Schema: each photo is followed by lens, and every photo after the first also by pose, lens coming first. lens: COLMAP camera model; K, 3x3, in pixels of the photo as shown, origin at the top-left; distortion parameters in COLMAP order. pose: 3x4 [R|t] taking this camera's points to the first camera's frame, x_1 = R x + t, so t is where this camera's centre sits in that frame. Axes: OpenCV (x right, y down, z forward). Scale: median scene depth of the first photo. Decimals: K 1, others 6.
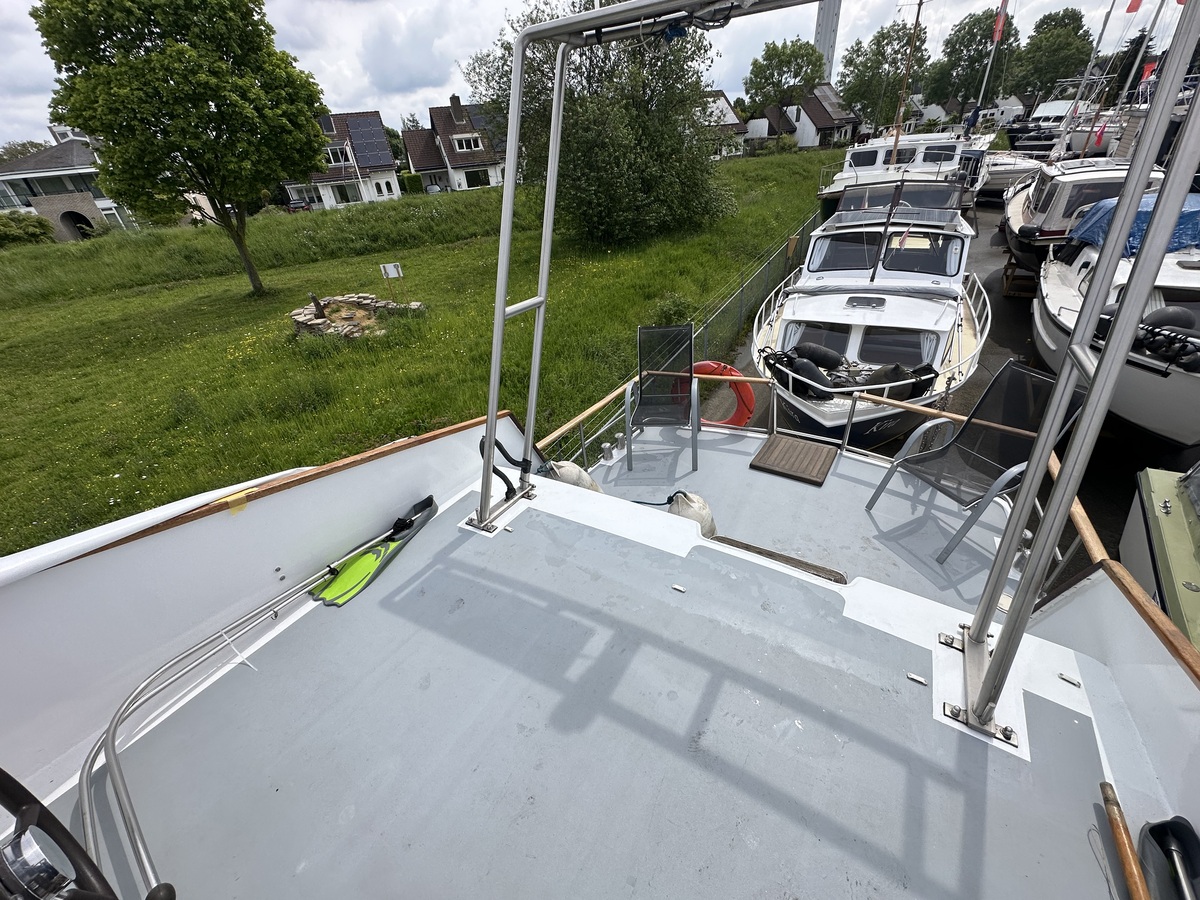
lens RADIAL K [[477.2, 0, 600.6], [0, 477.2, 450.1], [0, 0, 1]] dist [-0.003841, 0.000499]
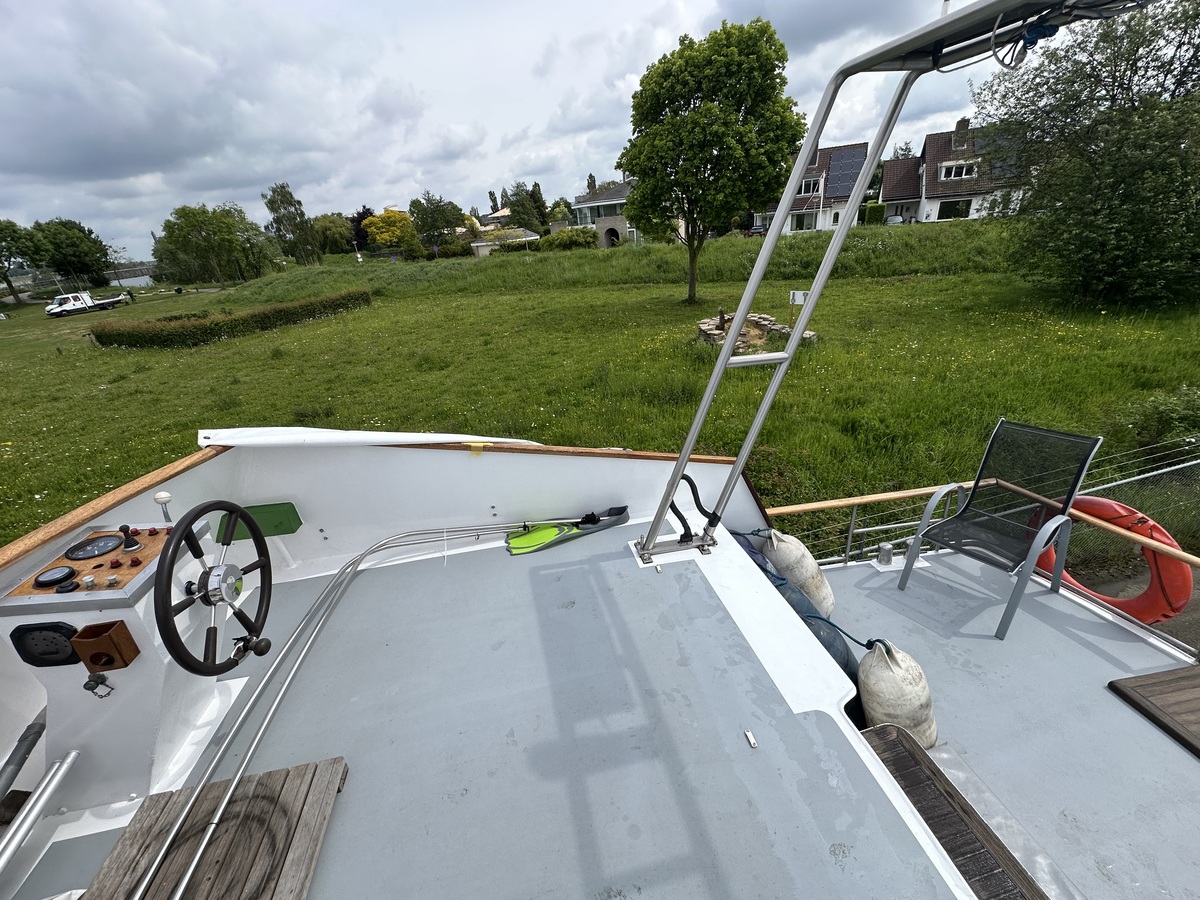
lens RADIAL K [[477.2, 0, 600.6], [0, 477.2, 450.1], [0, 0, 1]] dist [-0.003841, 0.000499]
pose [[0.684043, 0.336961, -0.646948, 0.044921], [-0.367153, 0.925419, 0.093797, -0.017563], [0.630304, 0.173368, 0.756743, 0.021489]]
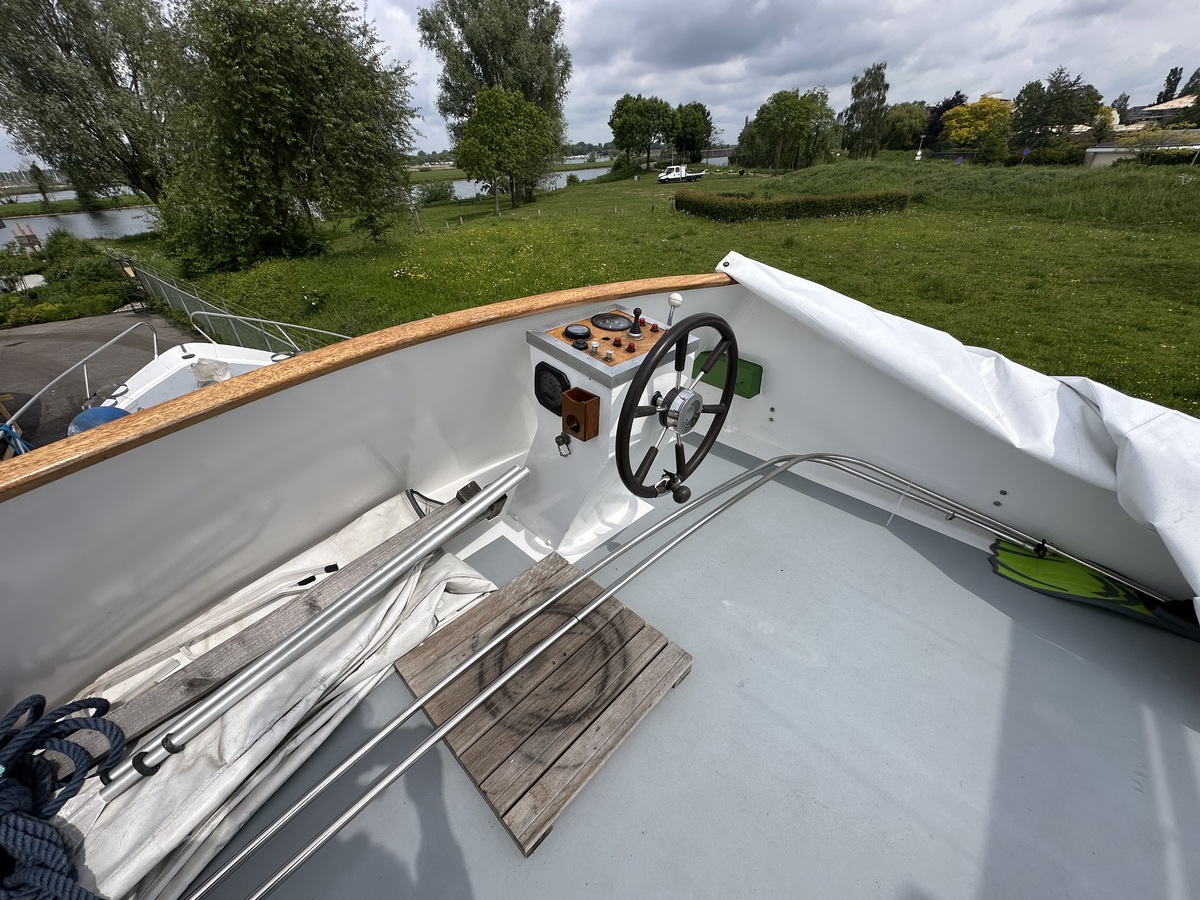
lens RADIAL K [[477.2, 0, 600.6], [0, 477.2, 450.1], [0, 0, 1]] dist [-0.003841, 0.000499]
pose [[-0.201191, 0.591245, -0.780994, 0.012228], [-0.487203, 0.631286, 0.603417, 0.005387], [0.849797, 0.501904, 0.161047, 0.028527]]
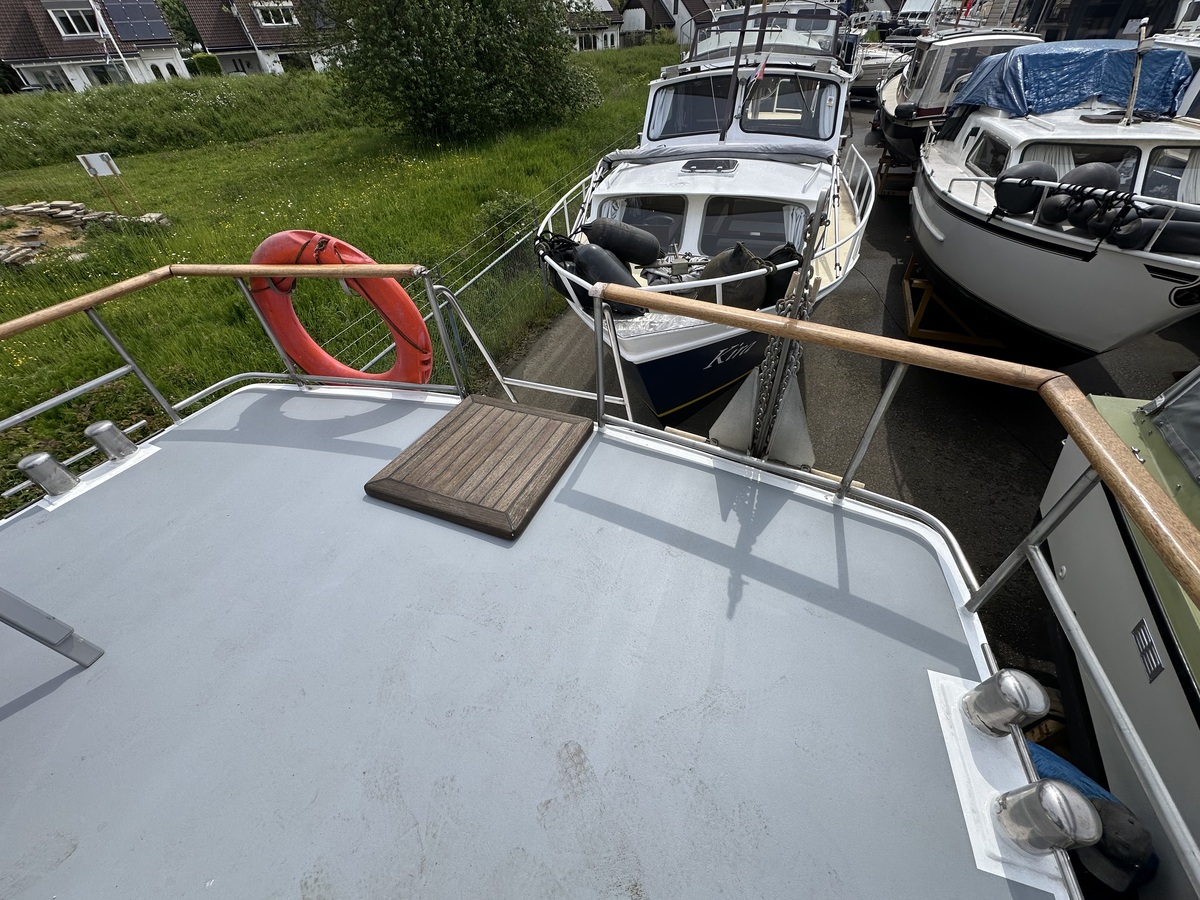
lens RADIAL K [[477.2, 0, 600.6], [0, 477.2, 450.1], [0, 0, 1]] dist [-0.003841, 0.000499]
pose [[0.978790, -0.102402, 0.177437, 0.122605], [0.077721, 0.986973, 0.140871, -0.011319], [-0.189551, -0.124092, 0.973998, 0.163226]]
